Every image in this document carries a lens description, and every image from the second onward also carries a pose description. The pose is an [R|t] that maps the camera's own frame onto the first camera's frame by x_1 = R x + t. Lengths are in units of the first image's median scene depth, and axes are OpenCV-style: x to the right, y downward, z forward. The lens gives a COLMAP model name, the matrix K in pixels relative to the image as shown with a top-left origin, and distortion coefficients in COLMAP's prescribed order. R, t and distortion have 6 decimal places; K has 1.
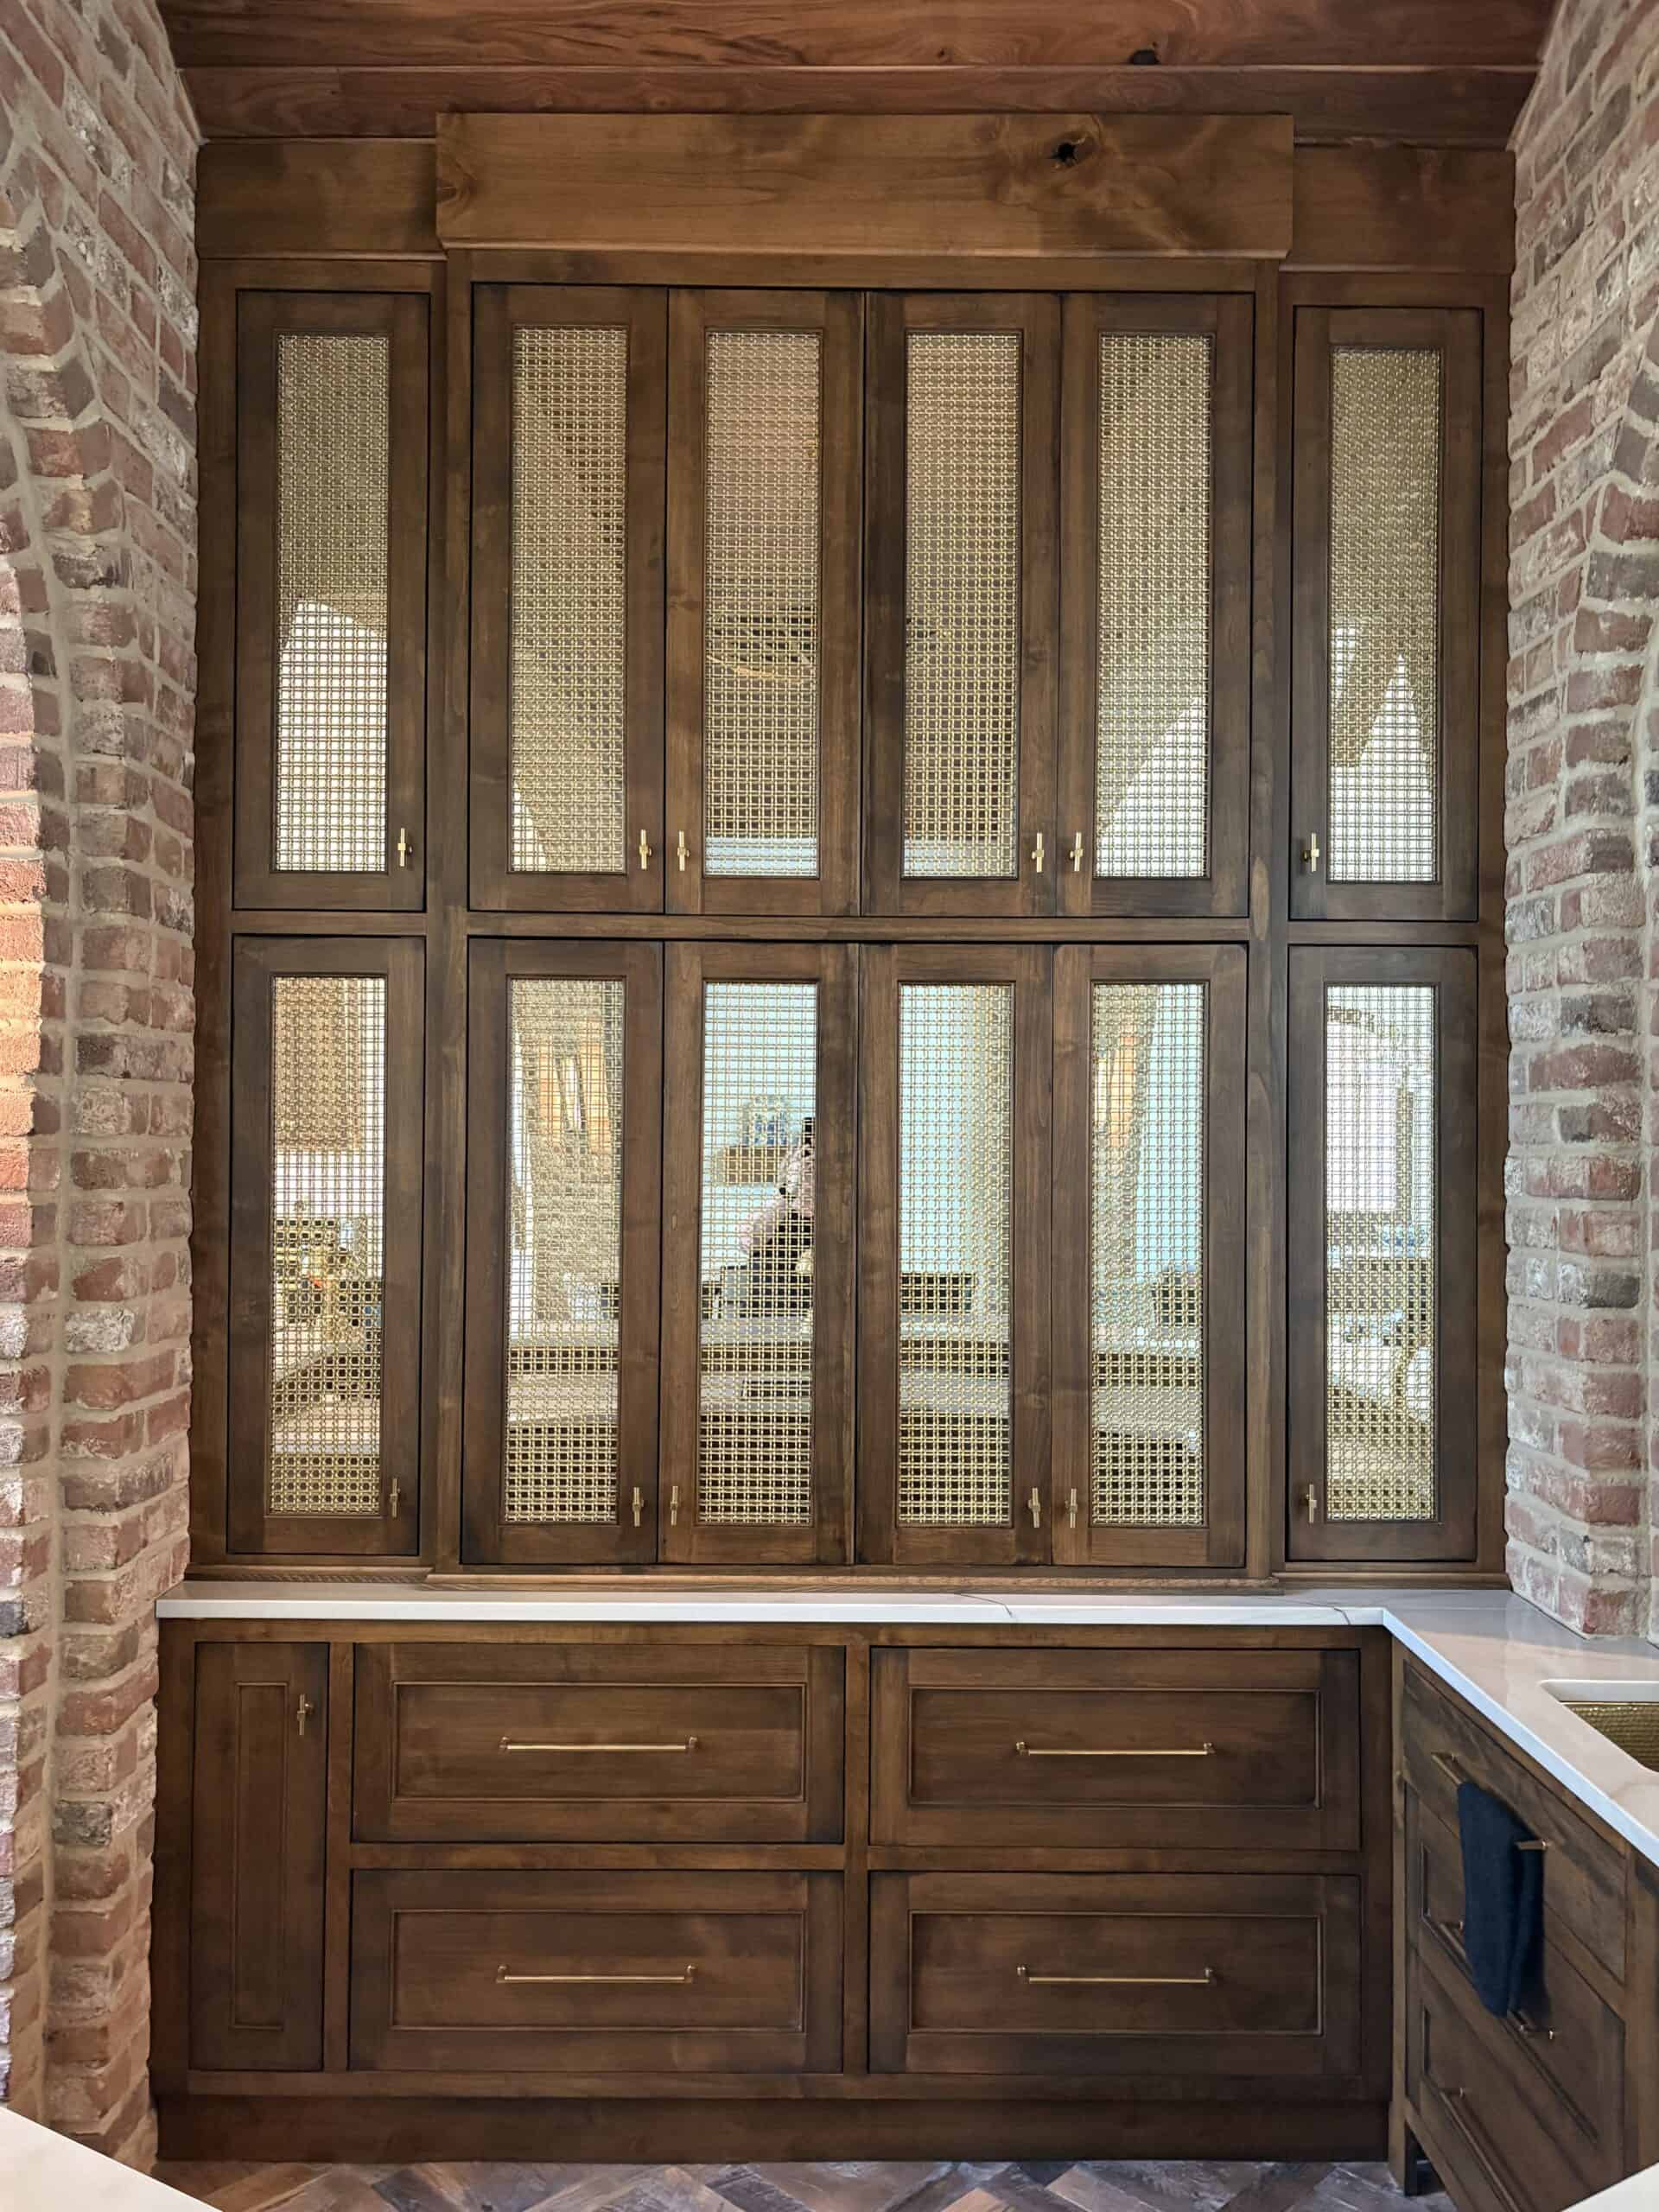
lens RADIAL K [[1673.8, 0, 827.3], [0, 1673.8, 1121.5], [0, 0, 1]] dist [0.050832, -0.052892]
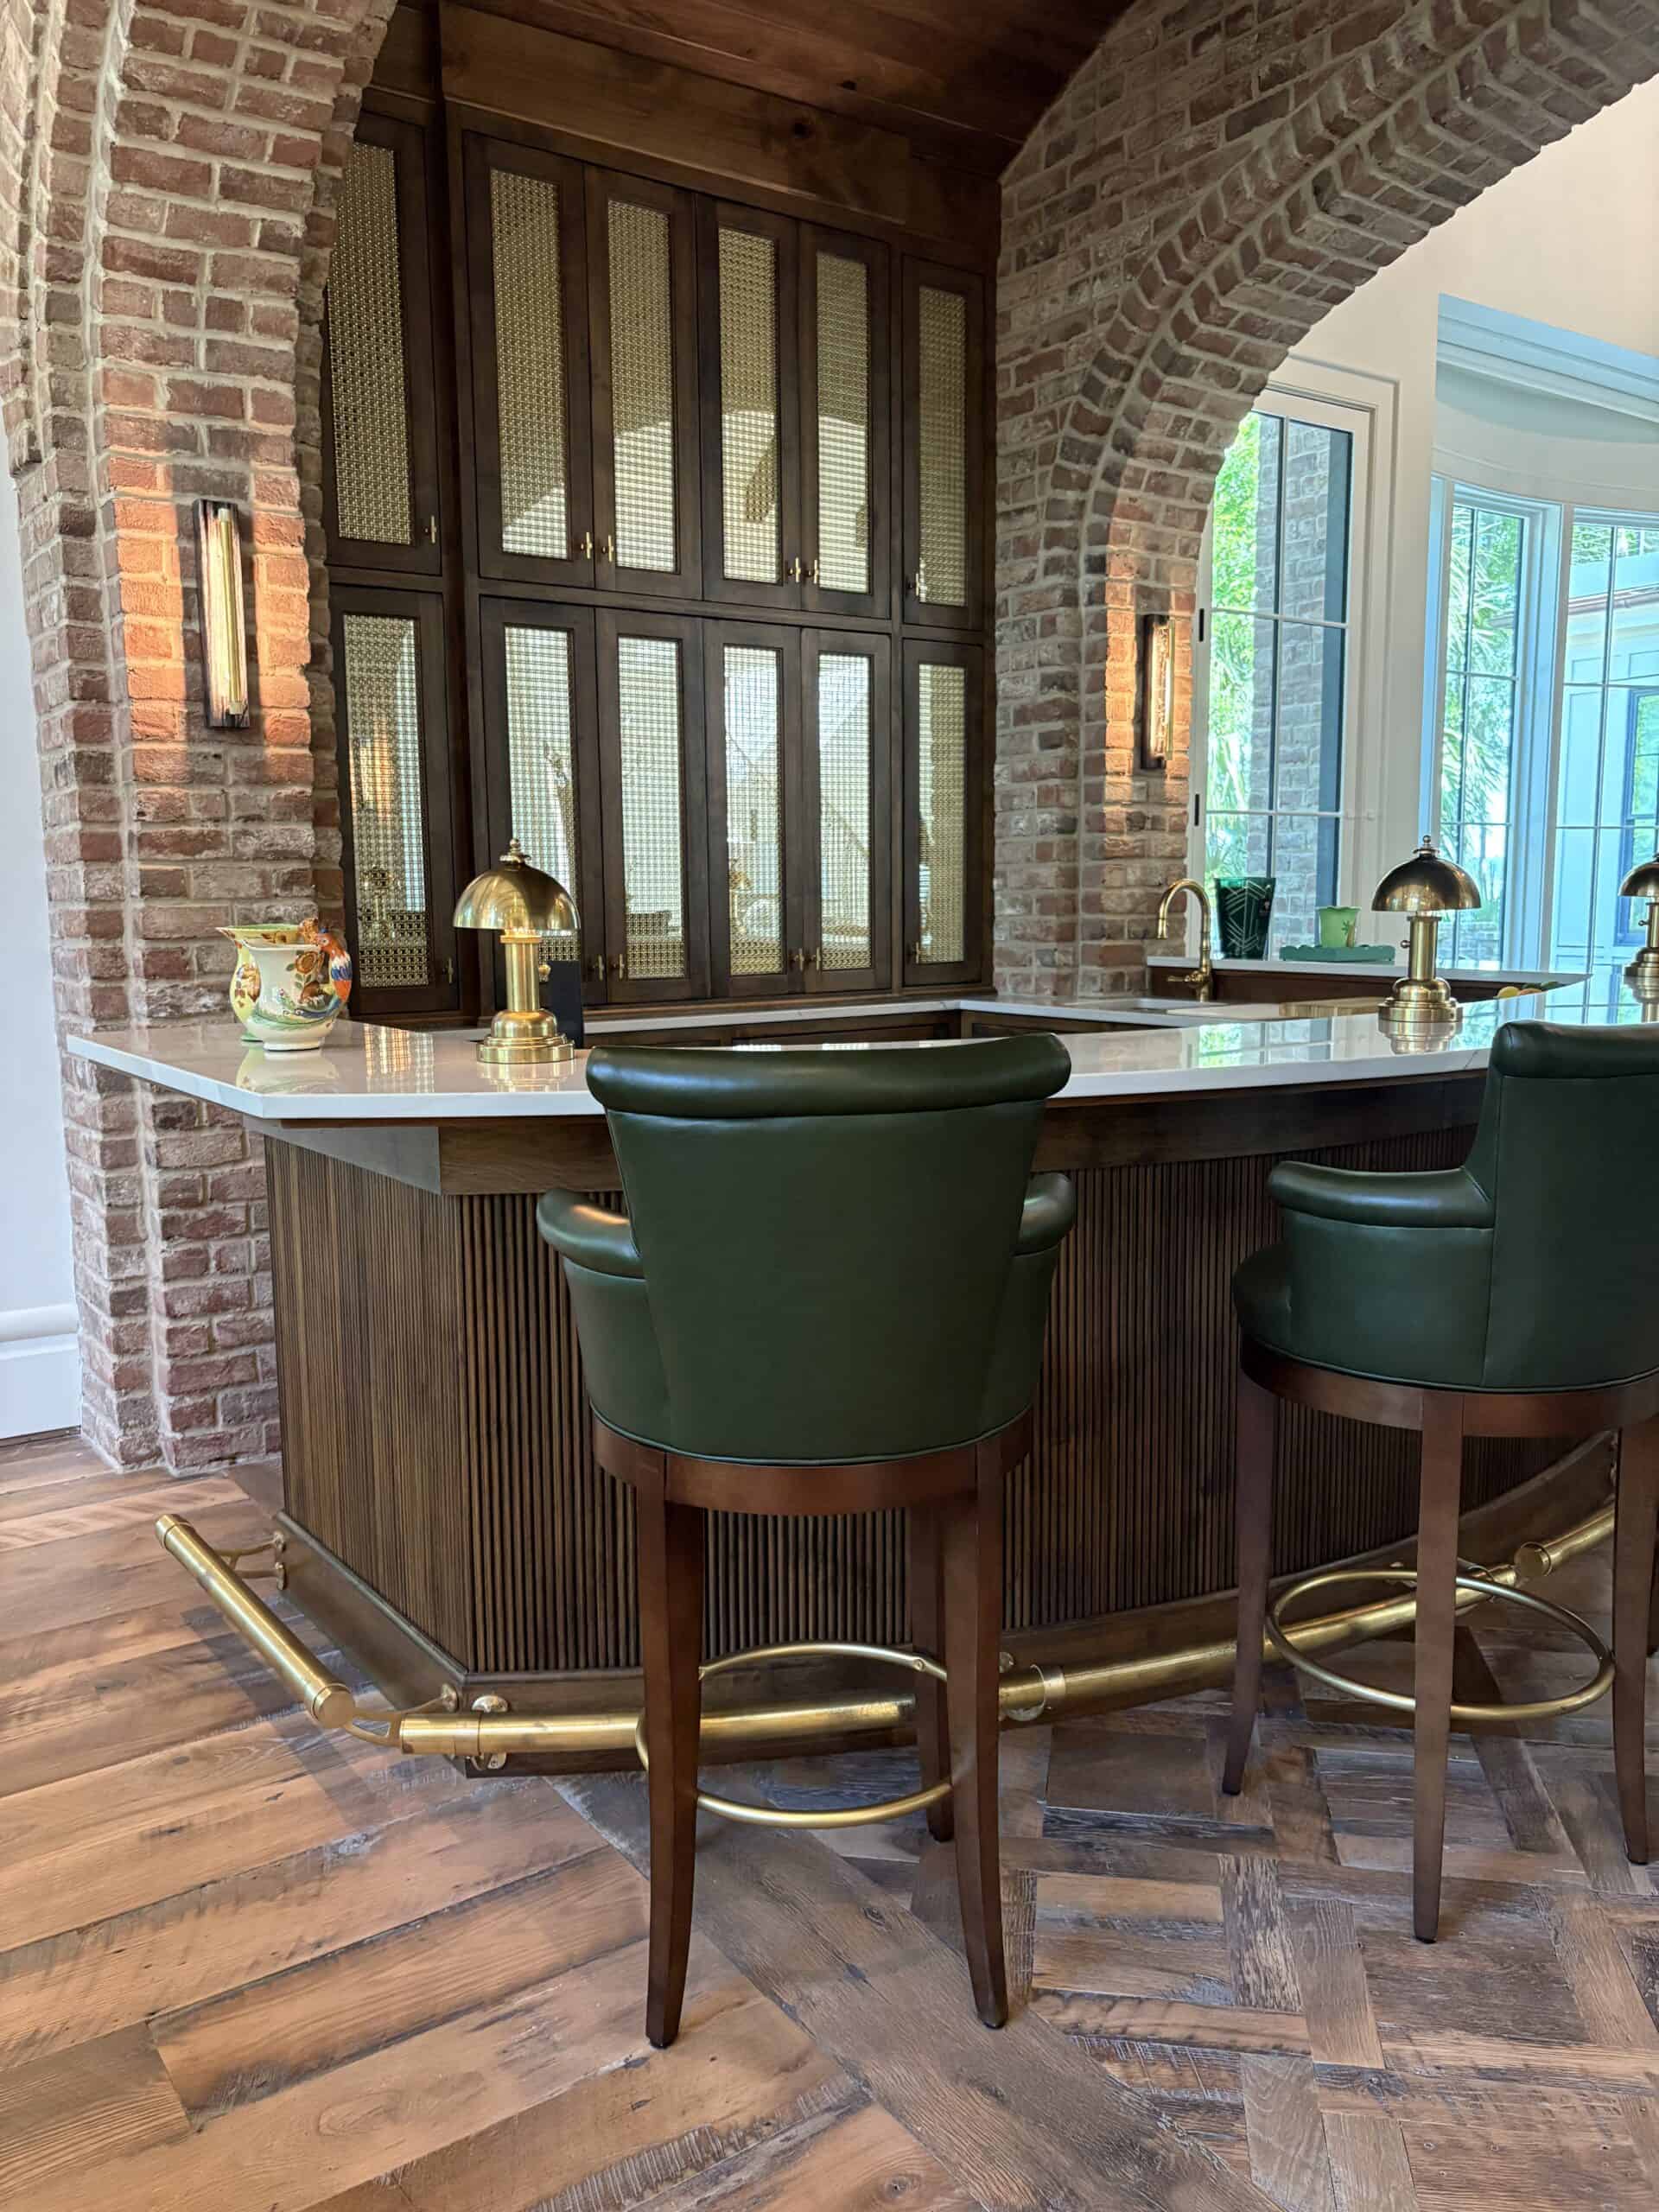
lens RADIAL K [[1673.8, 0, 863.3], [0, 1673.8, 1092.3], [0, 0, 1]] dist [0.050832, -0.052892]
pose [[0.810291, -0.093183, 0.578572, -0.869768], [0.015178, 0.990283, 0.138235, 0.130107], [-0.585831, -0.103230, 0.803832, -0.465770]]
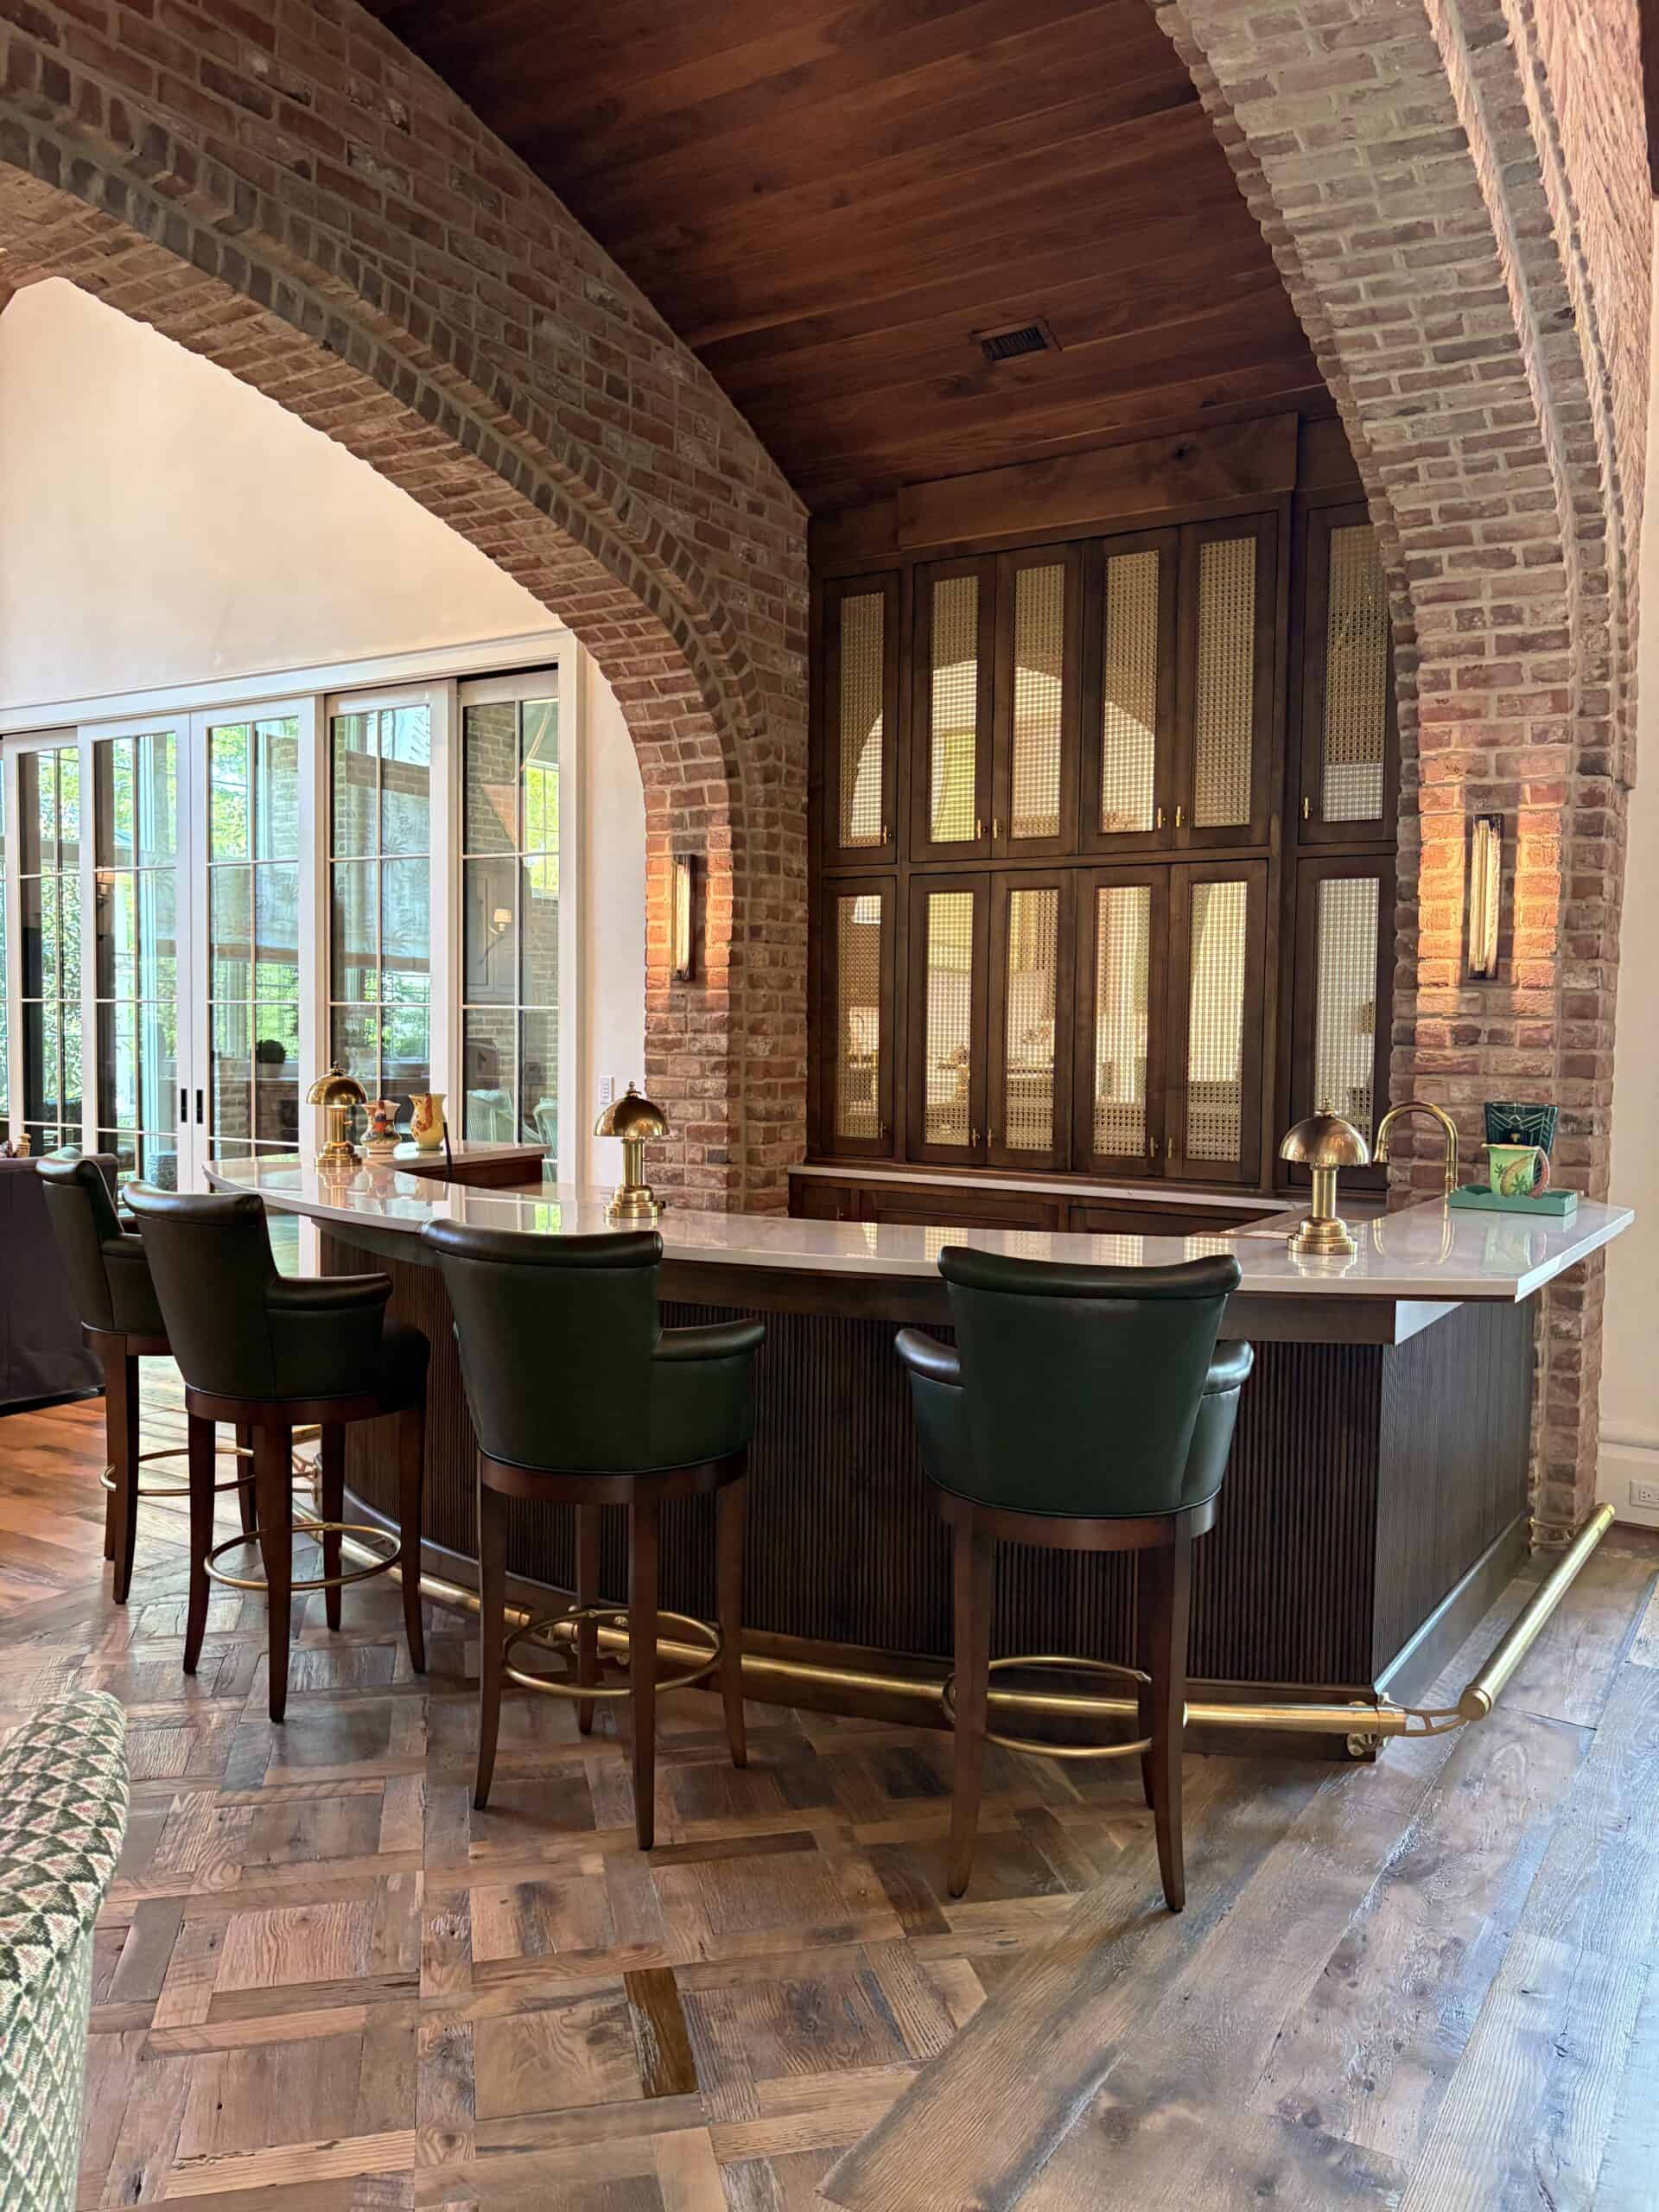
lens RADIAL K [[1673.8, 0, 884.3], [0, 1673.8, 1141.7], [0, 0, 1]] dist [0.050832, -0.052892]
pose [[0.859183, 0.038664, -0.510206, 0.892027], [0.001667, 0.996924, 0.078356, 0.065644], [0.511666, -0.068172, 0.856475, -0.912014]]
